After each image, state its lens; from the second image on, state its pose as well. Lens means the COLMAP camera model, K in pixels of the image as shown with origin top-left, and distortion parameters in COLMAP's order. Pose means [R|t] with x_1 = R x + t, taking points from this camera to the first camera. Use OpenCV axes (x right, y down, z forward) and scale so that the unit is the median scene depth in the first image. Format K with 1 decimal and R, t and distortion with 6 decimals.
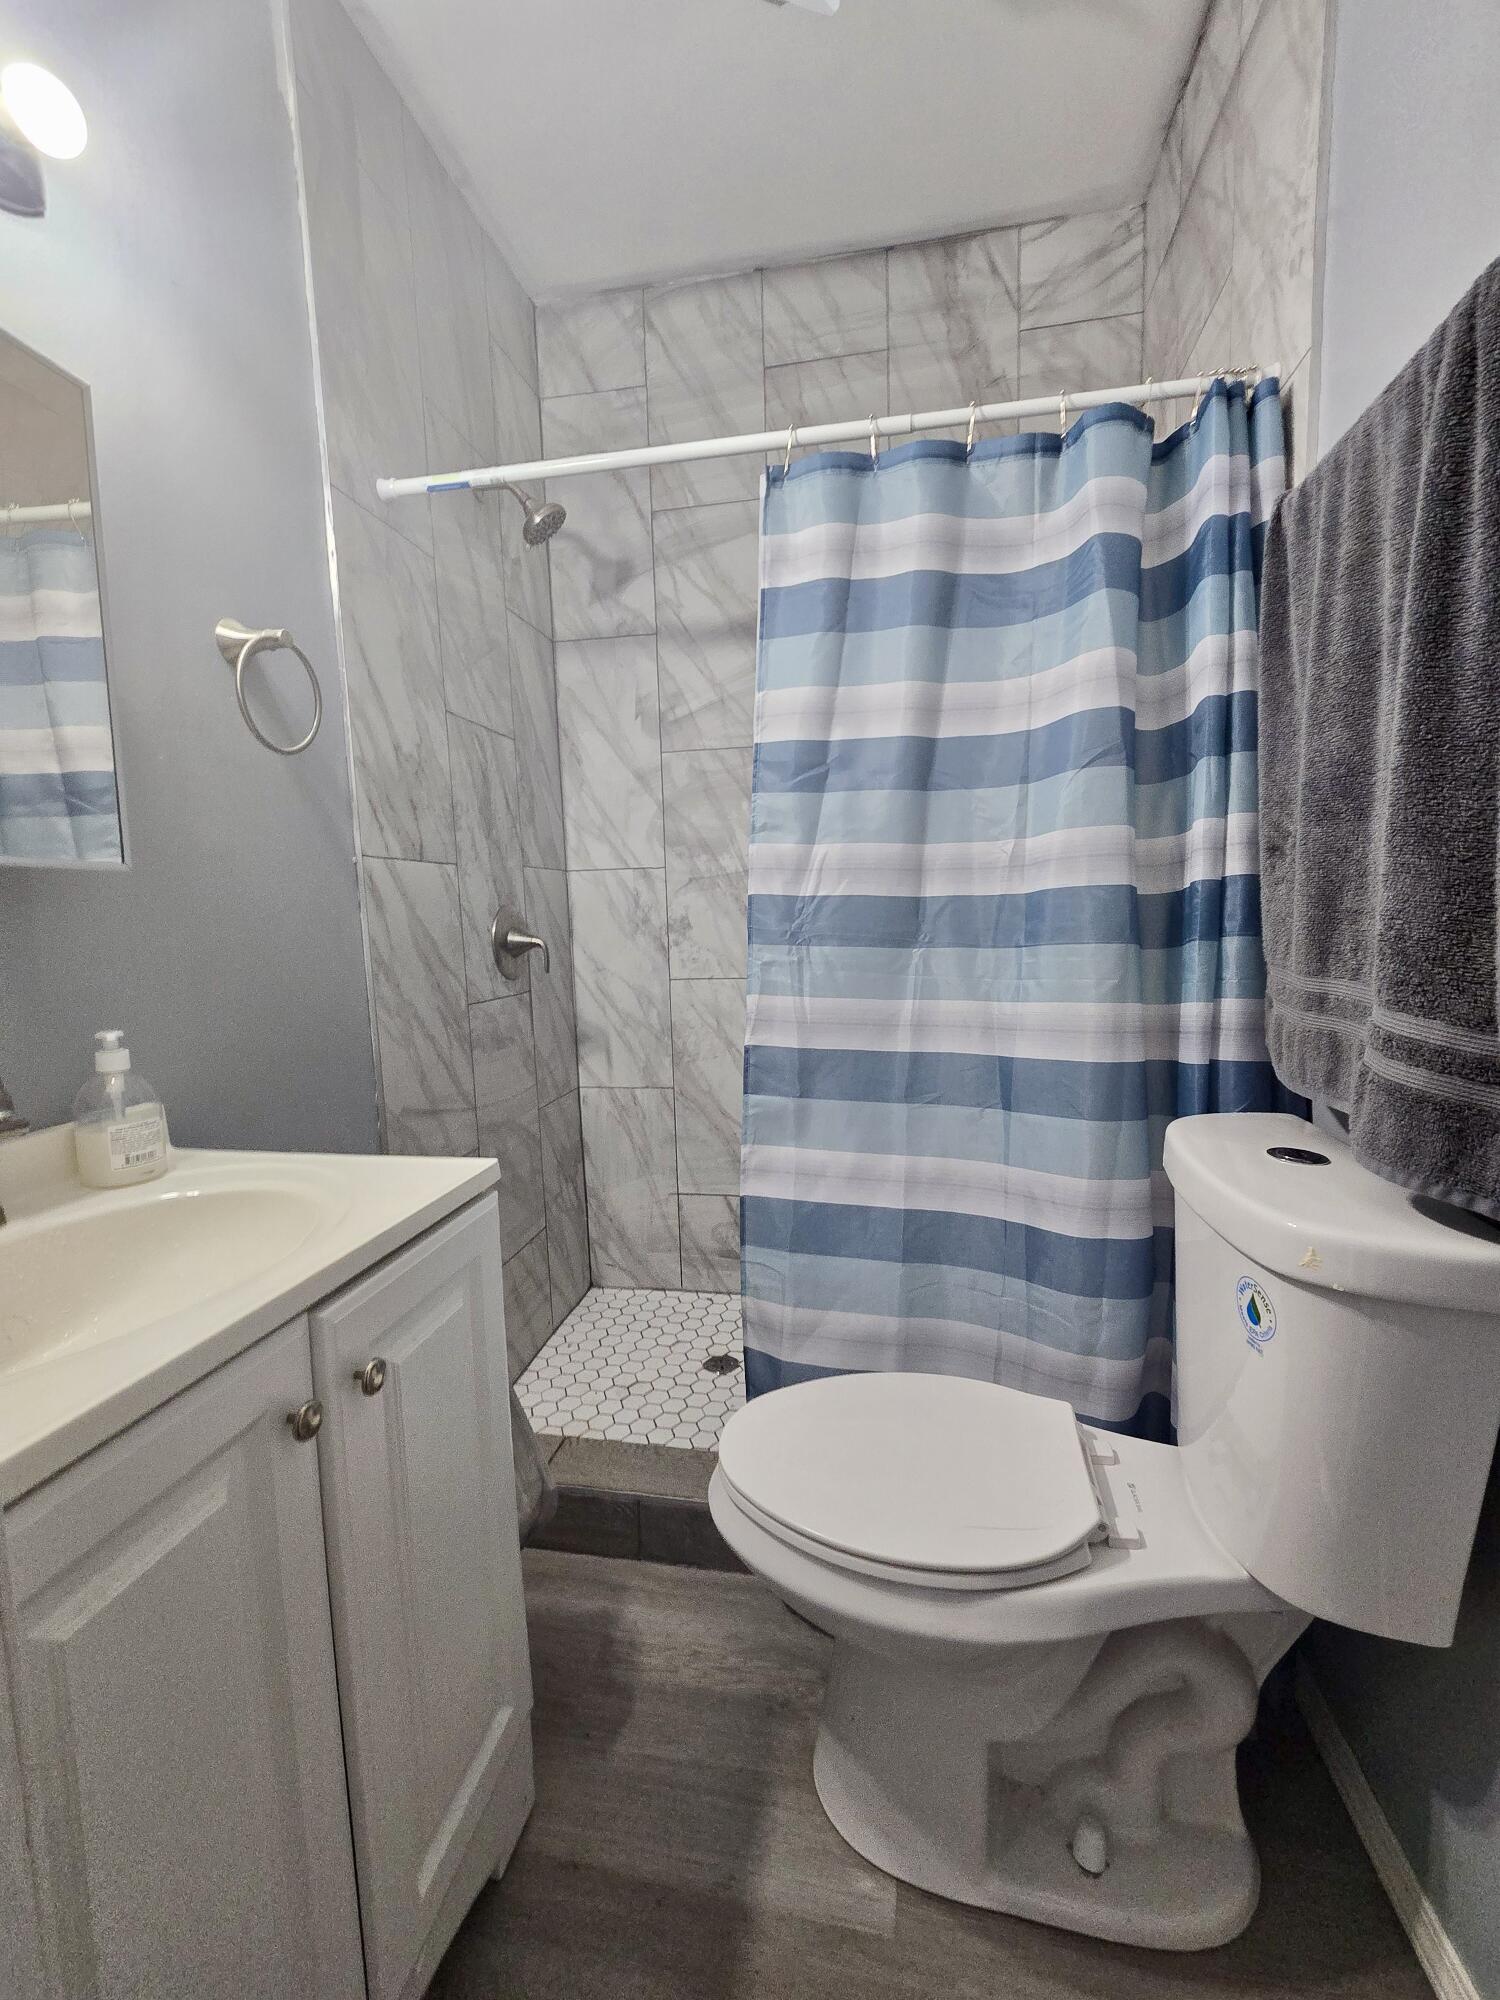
lens RADIAL K [[821.9, 0, 753.2], [0, 821.9, 1002.8], [0, 0, 1]] dist [0.002410, 0.000324]
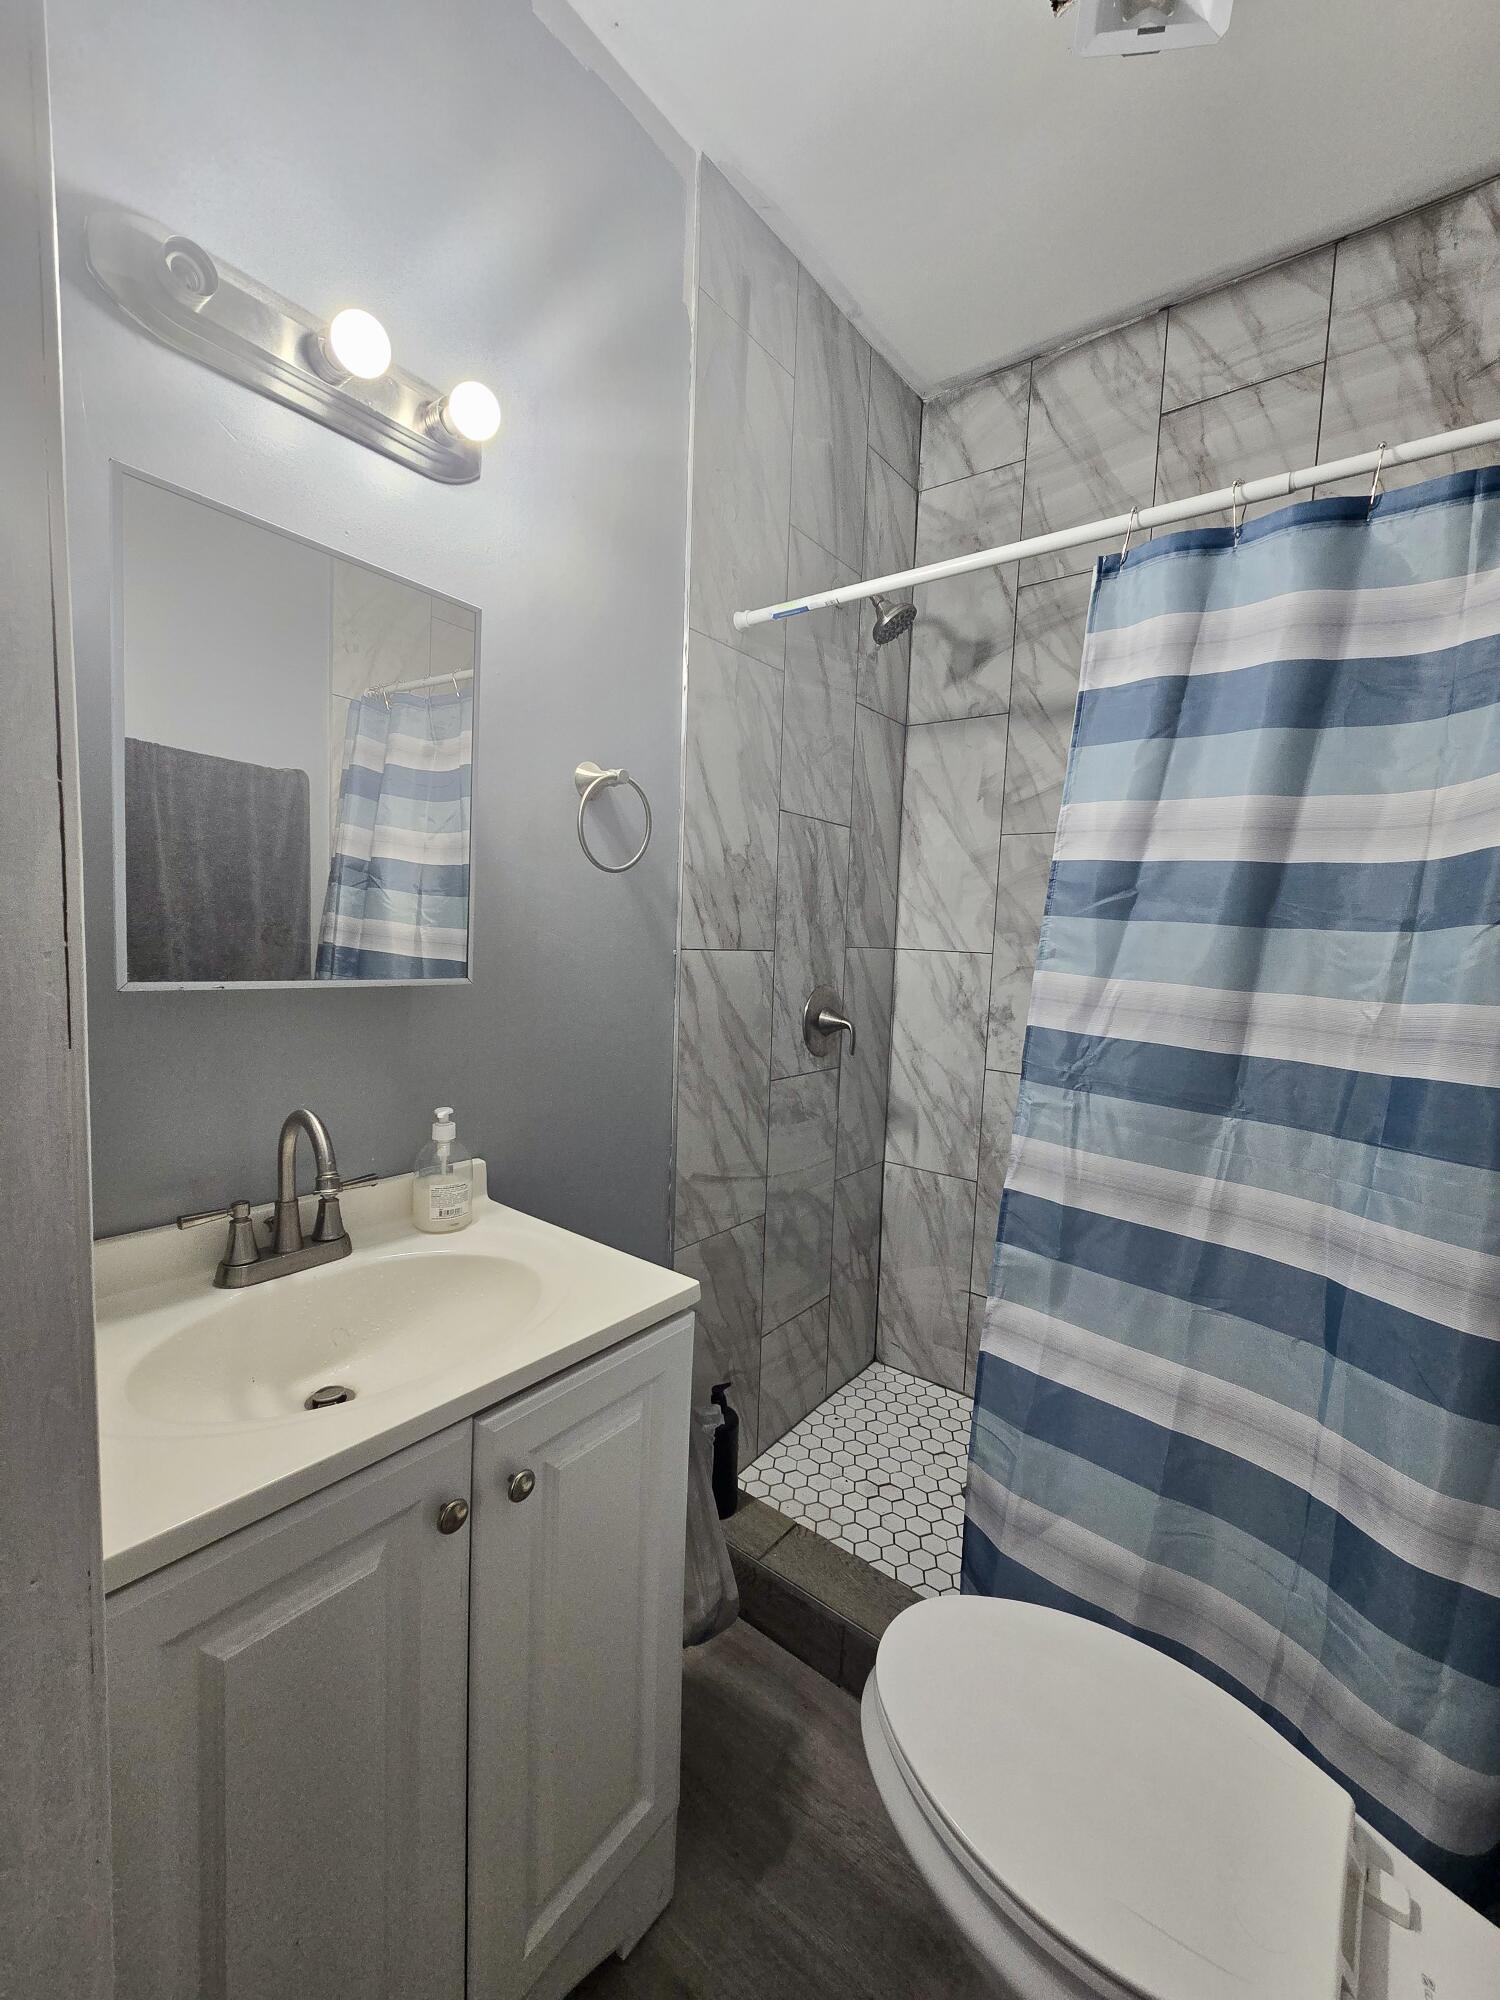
lens RADIAL K [[806.0, 0, 755.8], [0, 806.0, 1010.1], [0, 0, 1]] dist [0.004340, -0.000819]
pose [[0.886660, 0.104016, -0.450571, 0.110193], [-0.113627, 0.993507, 0.005752, -0.102514], [0.448244, 0.046097, 0.892722, 0.055988]]
